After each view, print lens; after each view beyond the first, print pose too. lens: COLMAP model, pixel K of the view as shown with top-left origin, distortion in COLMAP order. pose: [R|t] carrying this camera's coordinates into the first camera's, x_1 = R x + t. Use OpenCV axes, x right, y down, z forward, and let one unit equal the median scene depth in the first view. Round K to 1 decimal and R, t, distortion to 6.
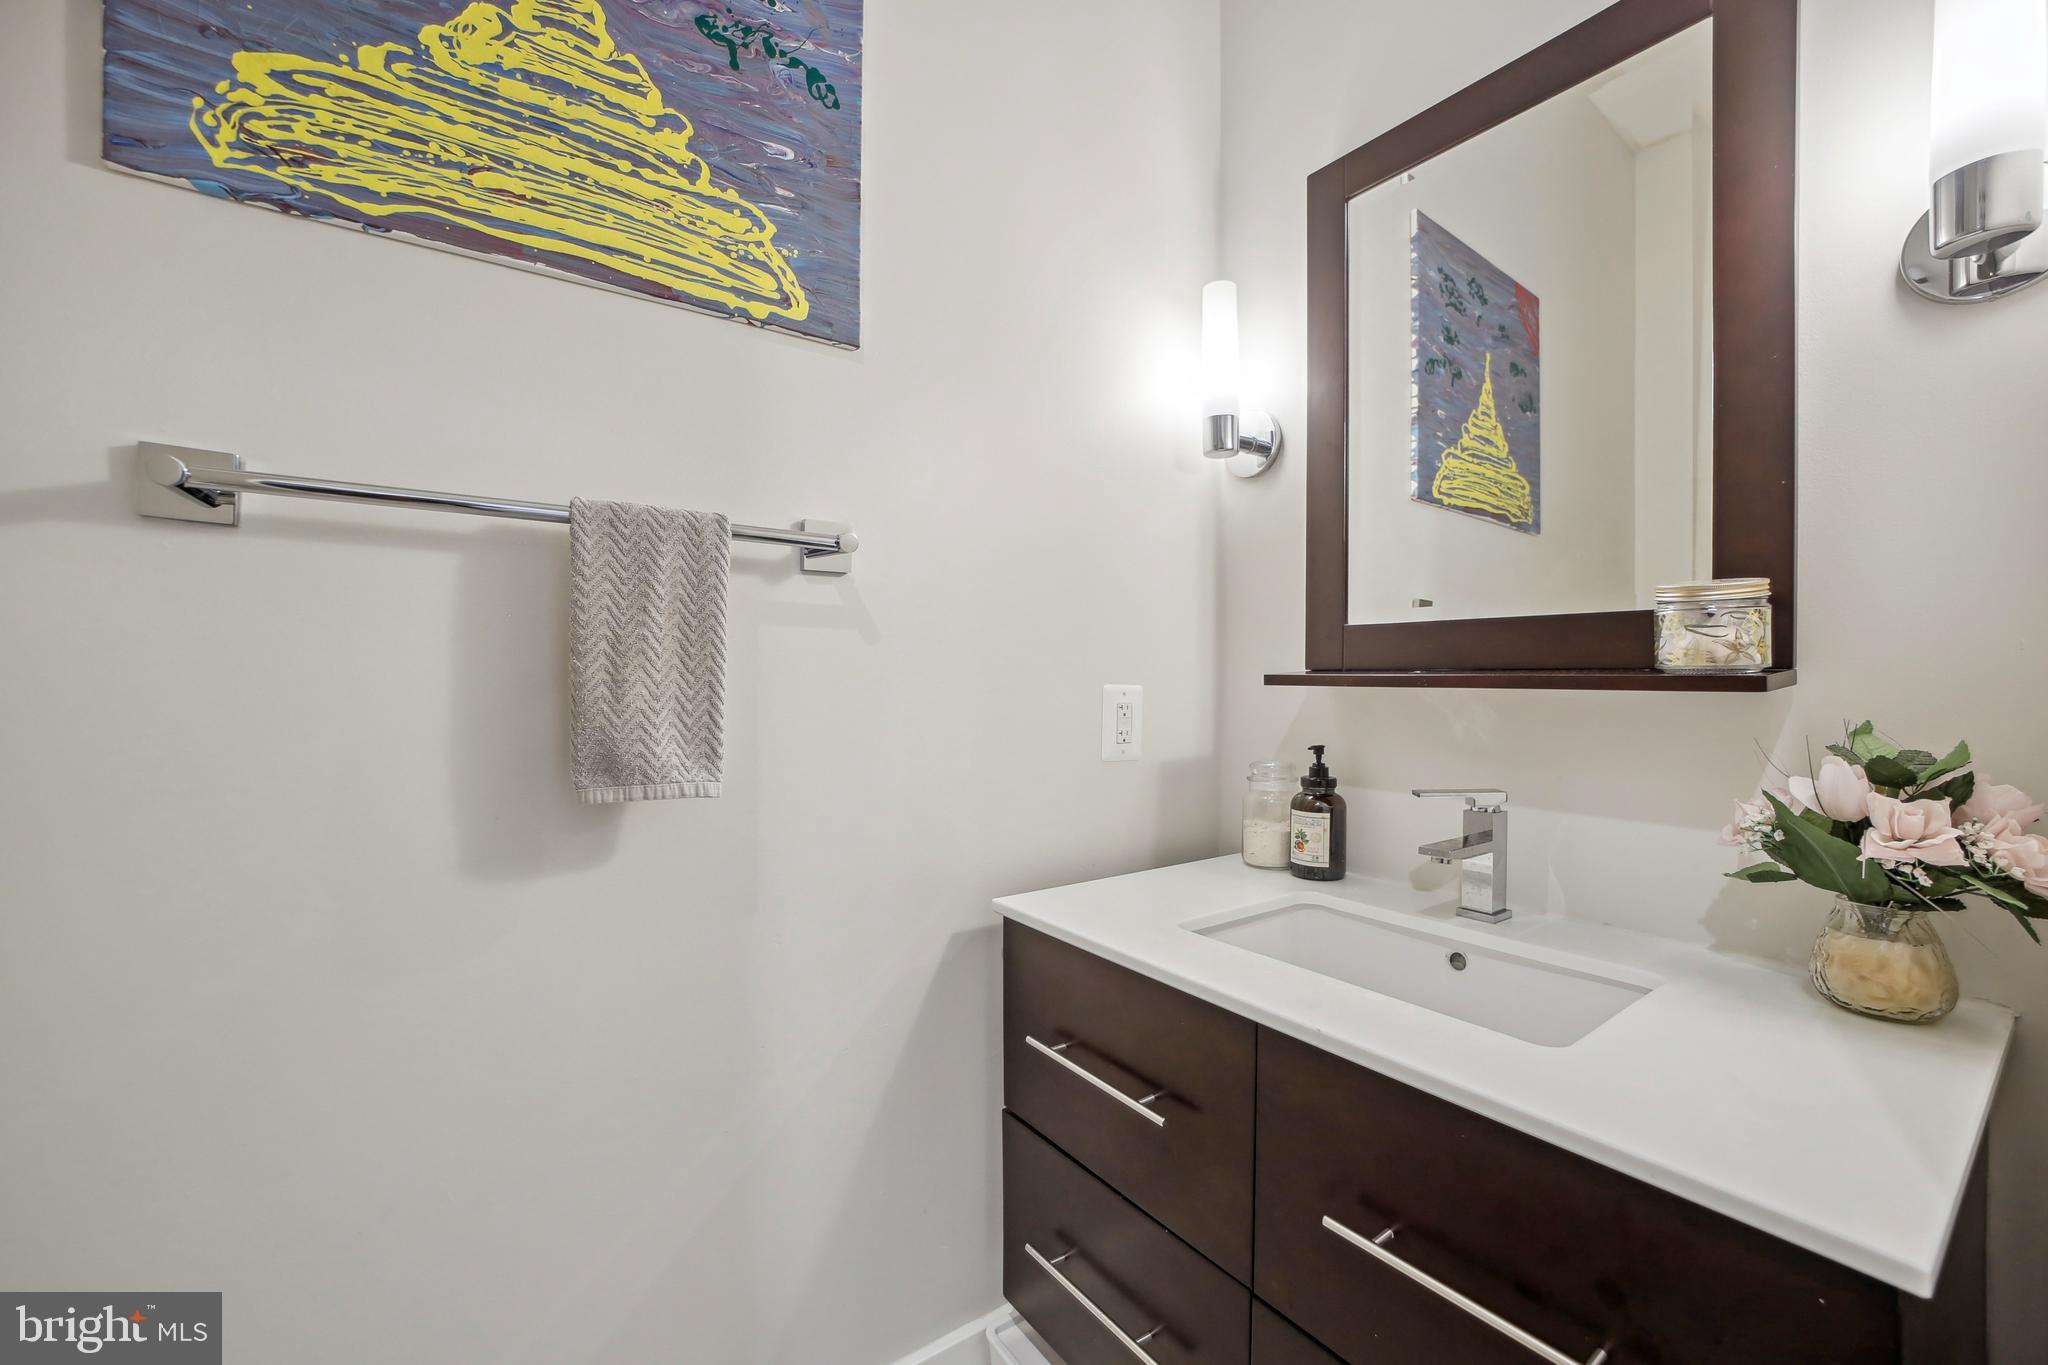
lens RADIAL K [[805.4, 0, 1029.7], [0, 805.4, 673.6], [0, 0, 1]] dist [-0.023717, 0.001734]
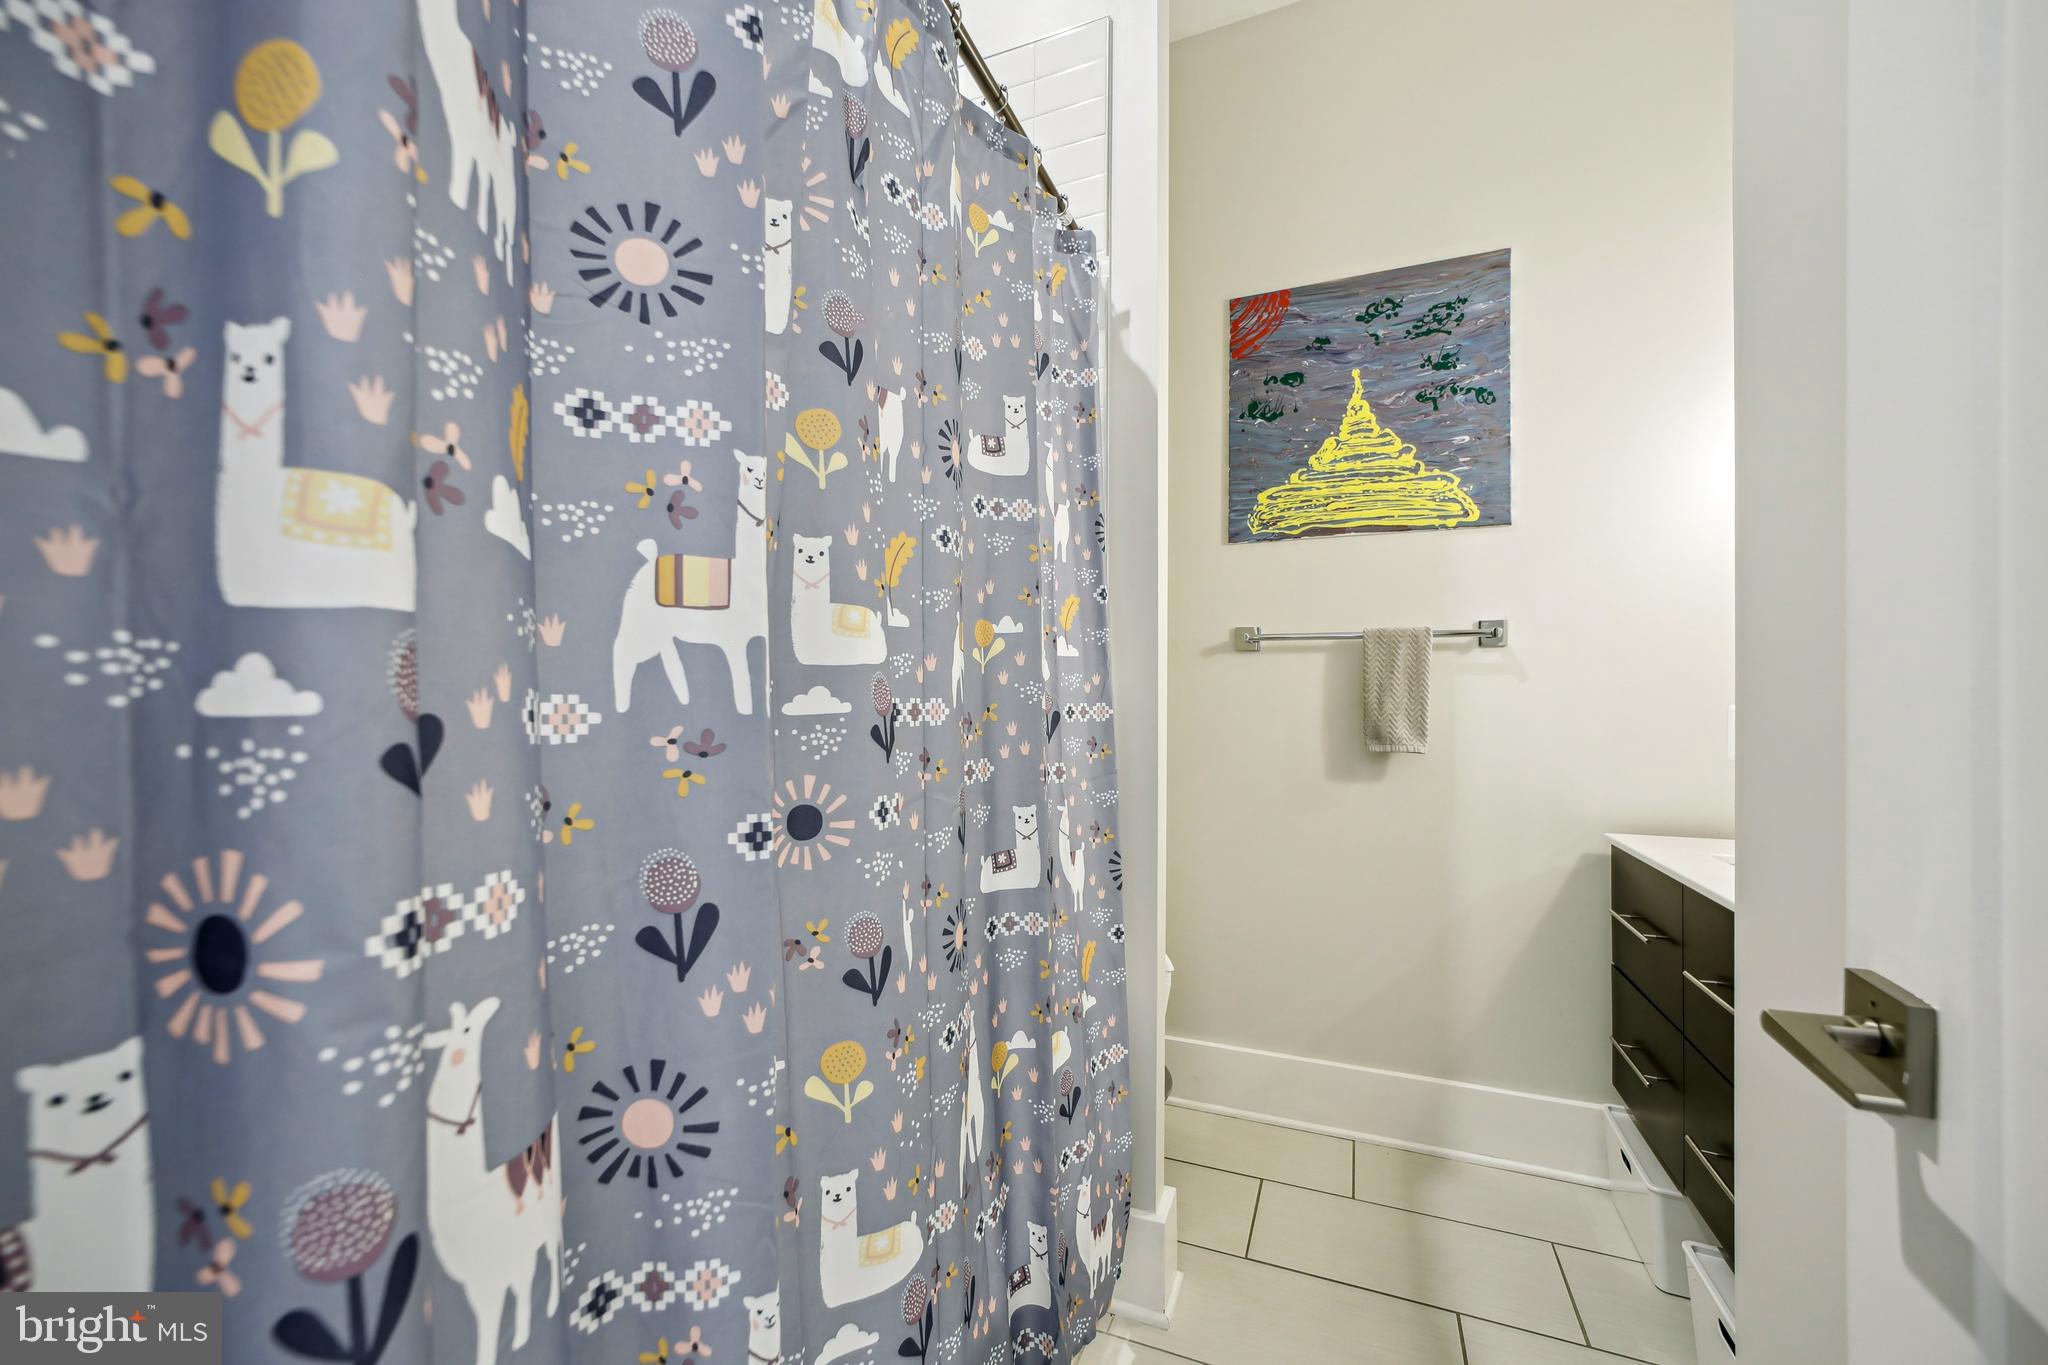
lens RADIAL K [[805.4, 0, 1021.5], [0, 805.4, 689.2], [0, 0, 1]] dist [-0.023717, 0.001734]
pose [[0.518495, -0.013153, -0.854980, 0.895365], [-0.003439, 0.999842, -0.017466, 0.015129], [0.855074, 0.011996, 0.518367, -1.072967]]
